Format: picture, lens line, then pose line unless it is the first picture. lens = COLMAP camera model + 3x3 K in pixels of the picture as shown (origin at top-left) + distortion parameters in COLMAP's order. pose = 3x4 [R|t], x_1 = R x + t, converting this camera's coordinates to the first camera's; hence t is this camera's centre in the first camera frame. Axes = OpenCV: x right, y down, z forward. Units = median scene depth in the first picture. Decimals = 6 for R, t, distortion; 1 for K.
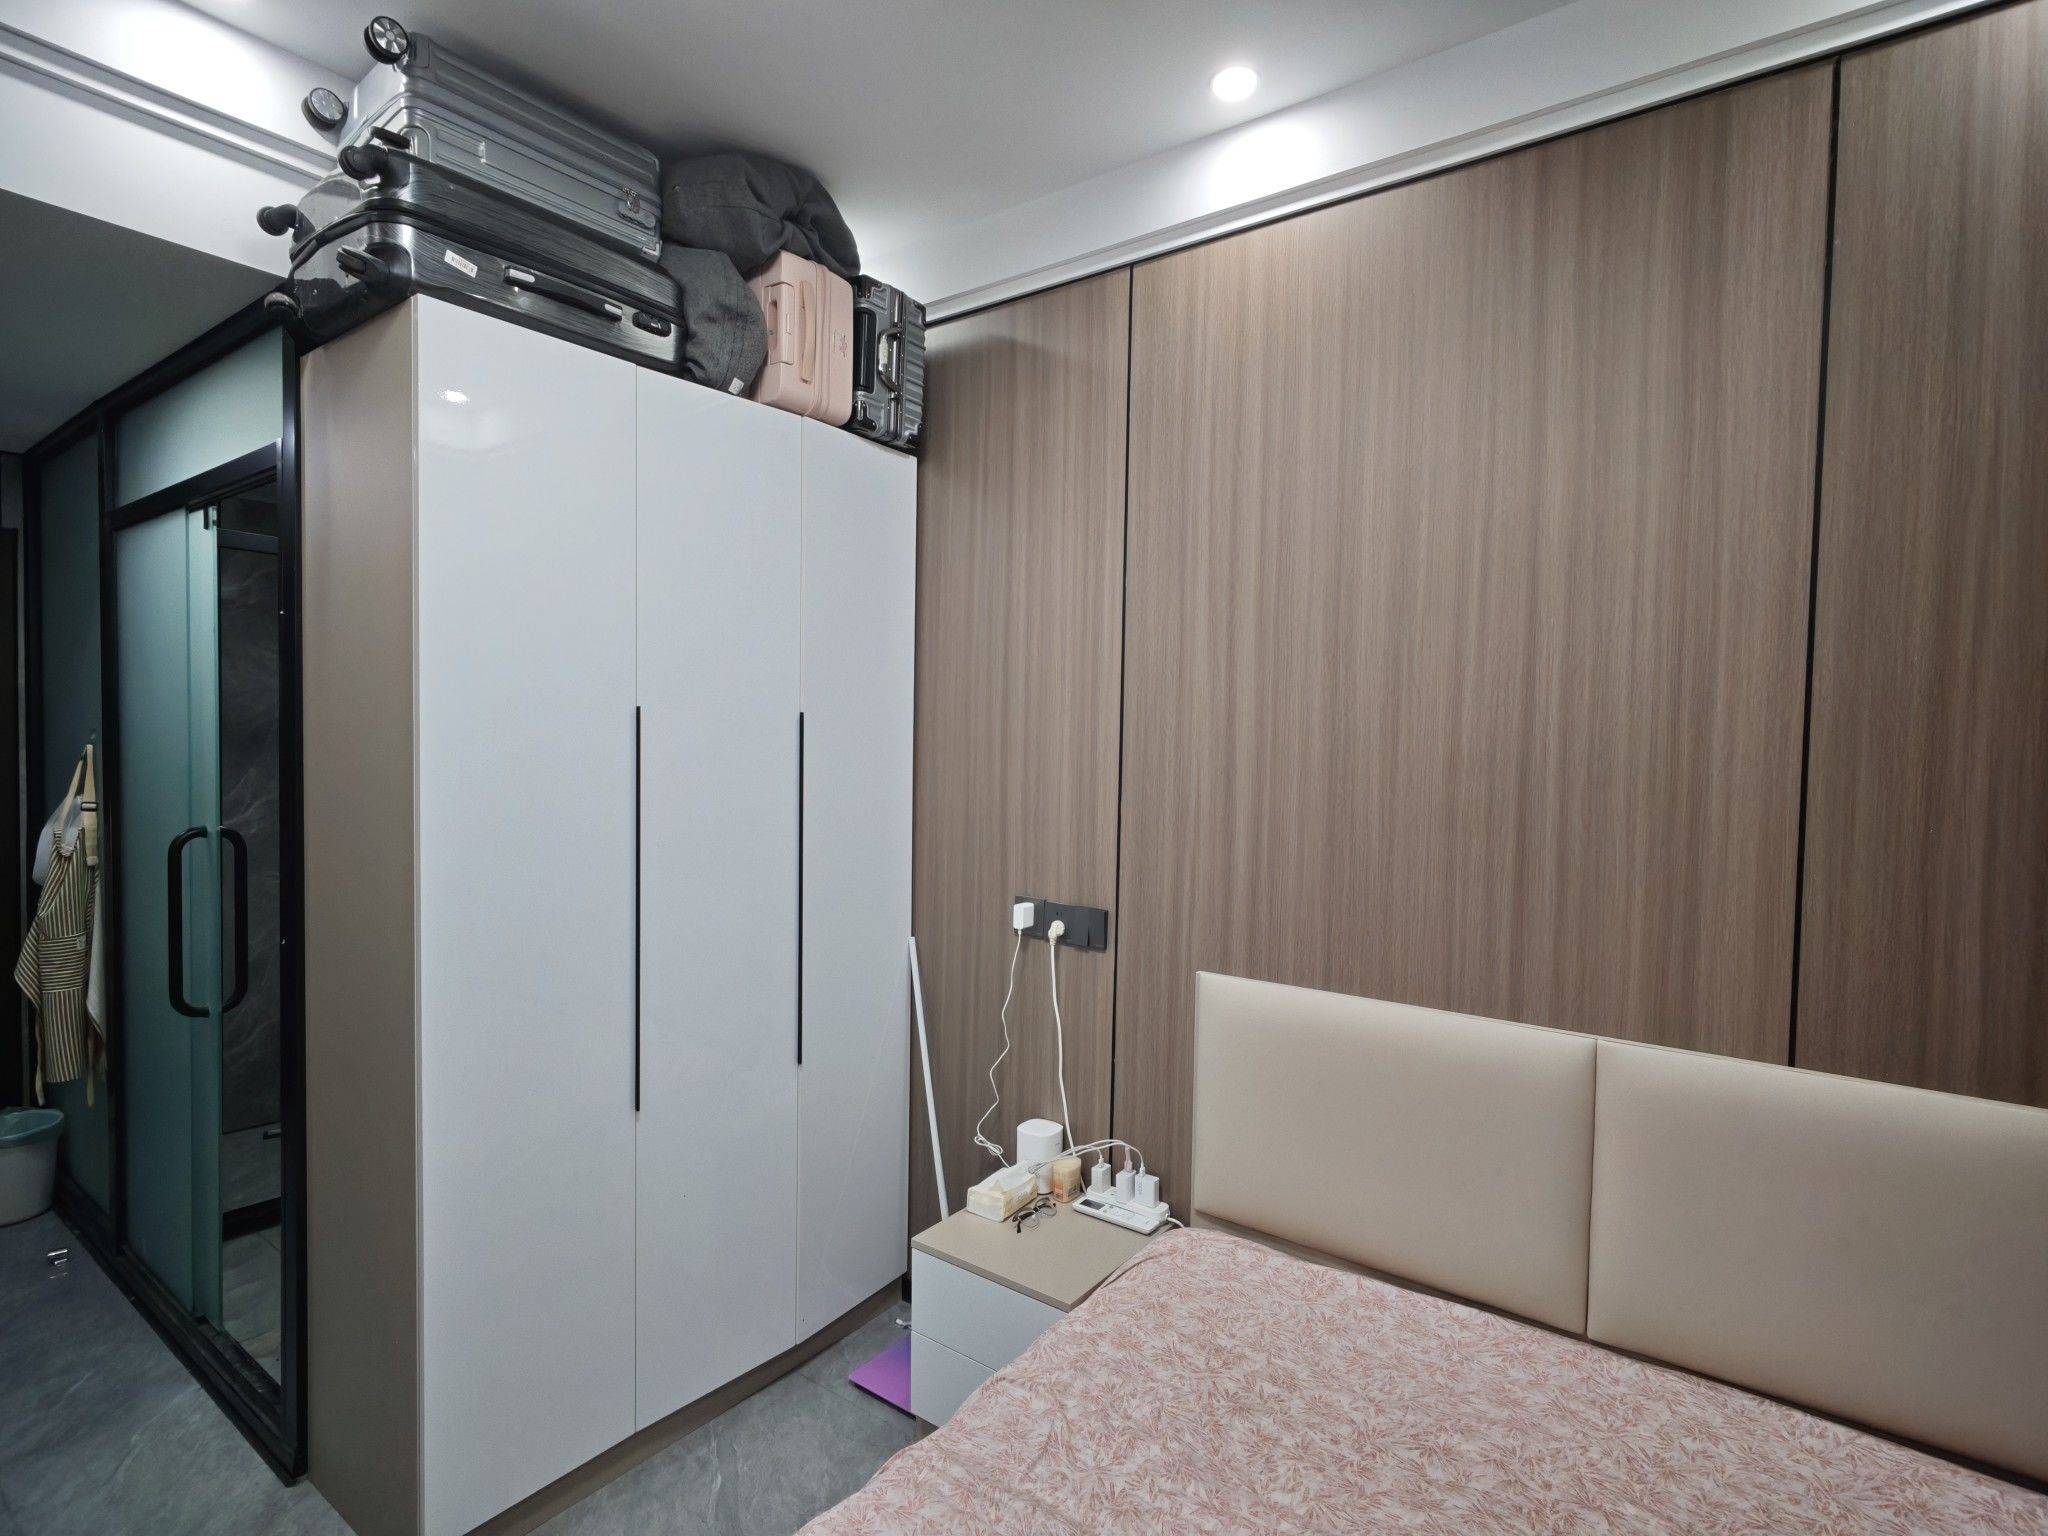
lens RADIAL K [[1038.1, 0, 1028.7], [0, 1038.1, 772.1], [0, 0, 1]] dist [0.005754, 0.000658]
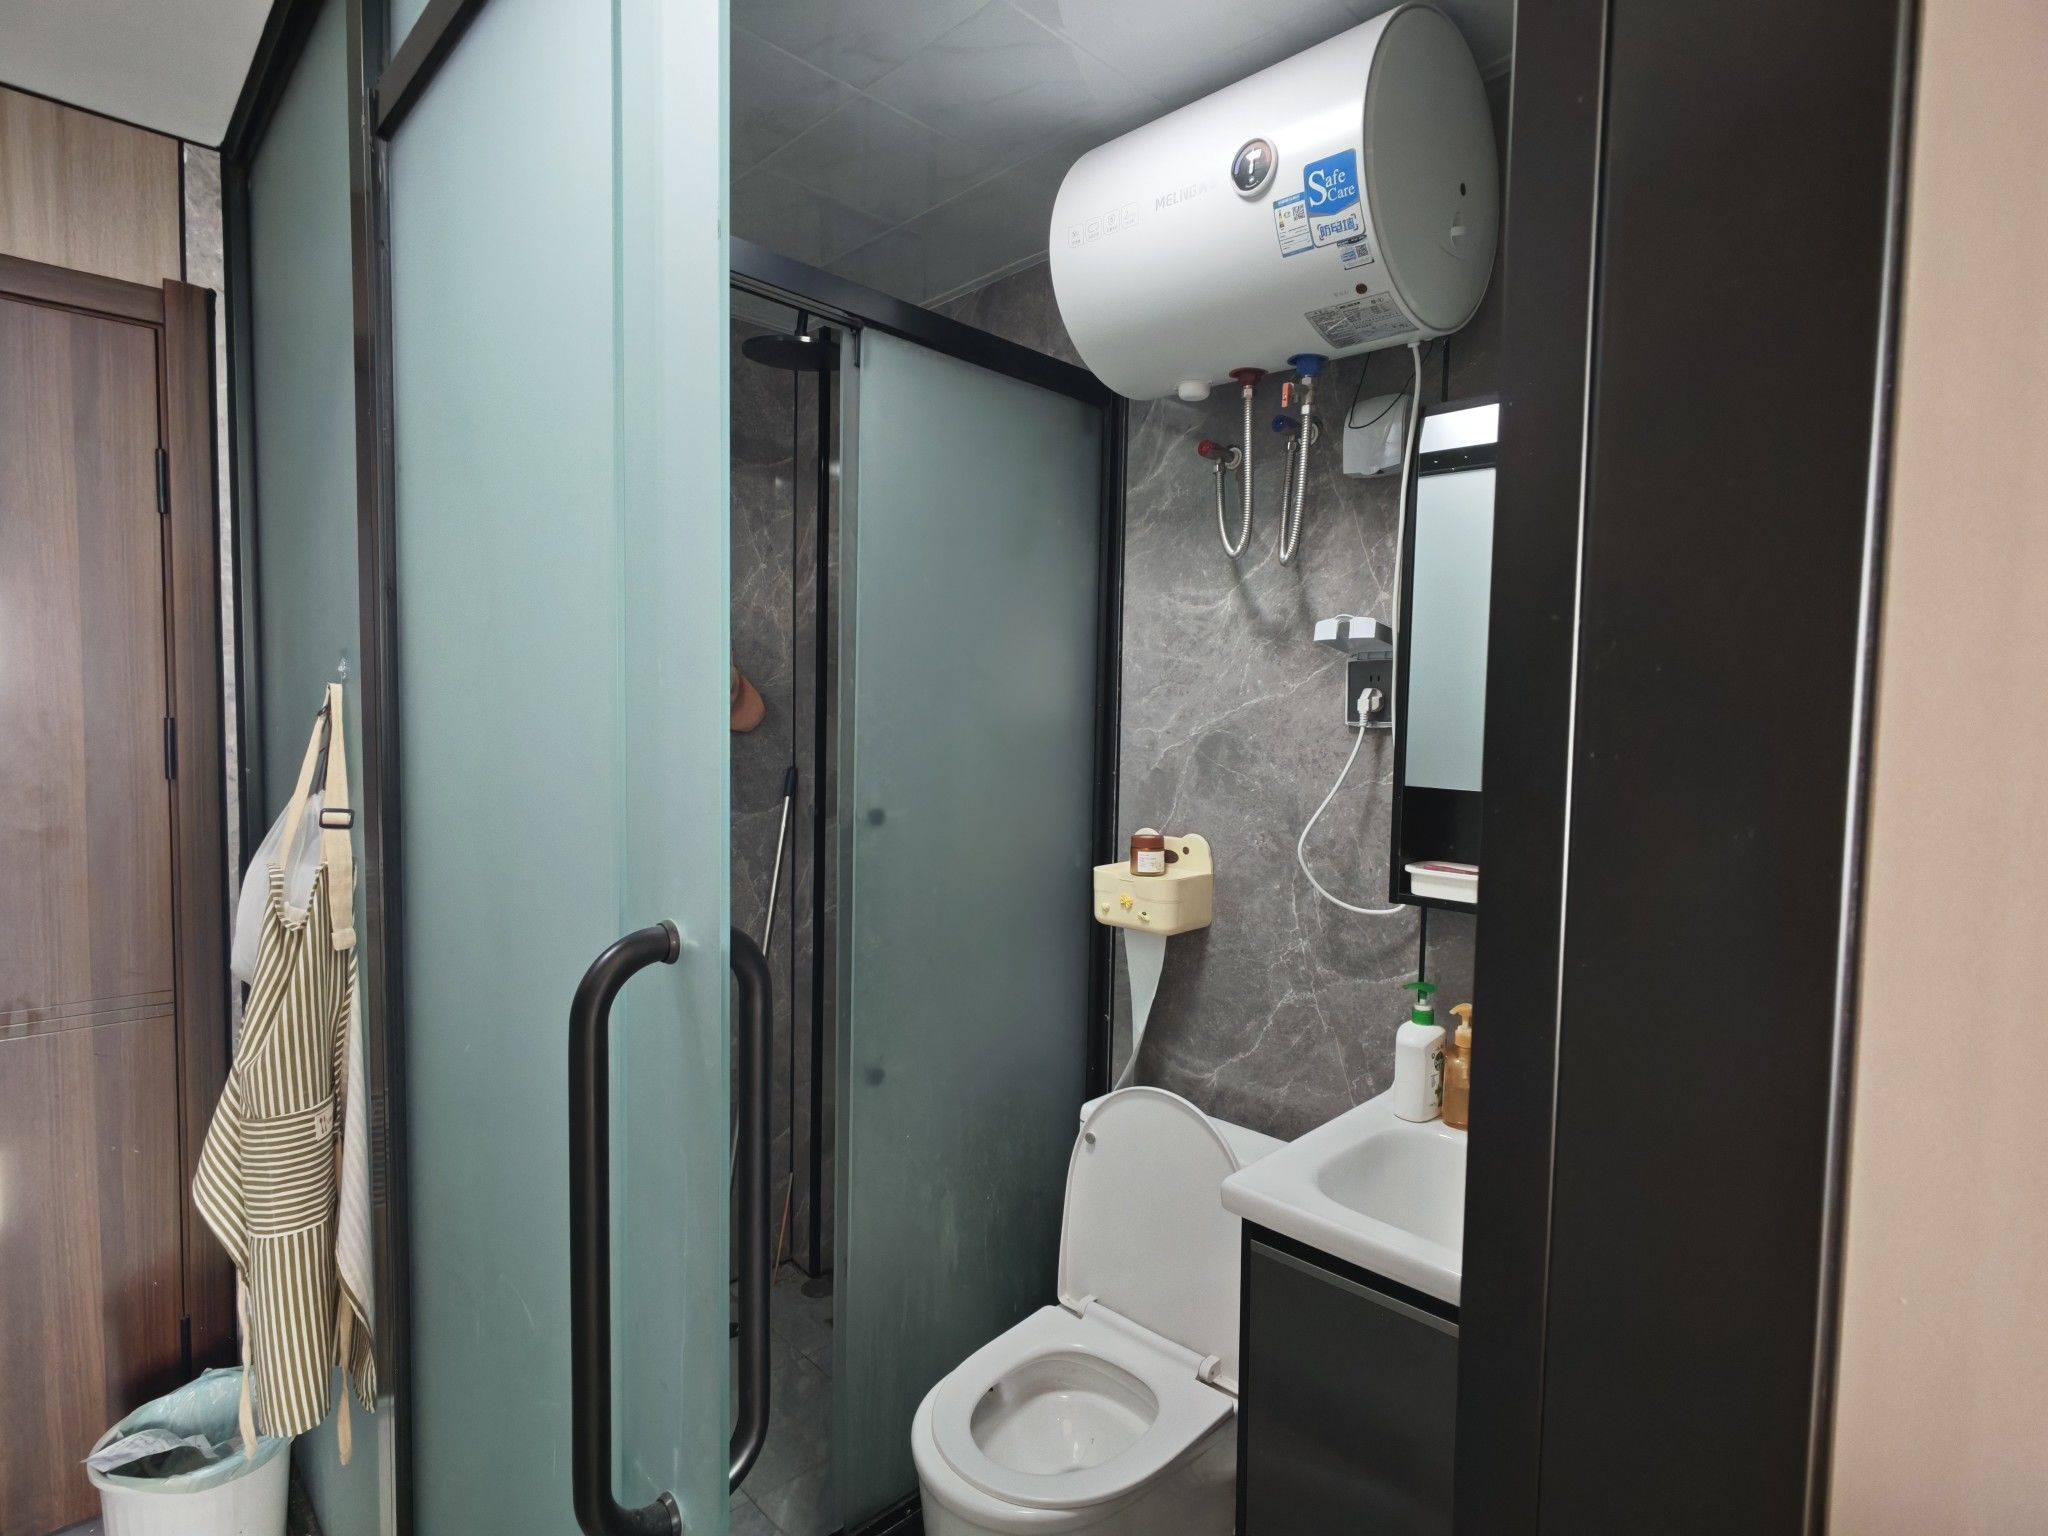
lens RADIAL K [[1038.1, 0, 1020.7], [0, 1038.1, 767.4], [0, 0, 1]] dist [0.005754, 0.000658]
pose [[0.987778, 0.008724, -0.155622, -0.538322], [-0.005039, 0.999698, 0.024055, -0.001969], [0.155785, -0.022976, 0.987524, 0.602030]]
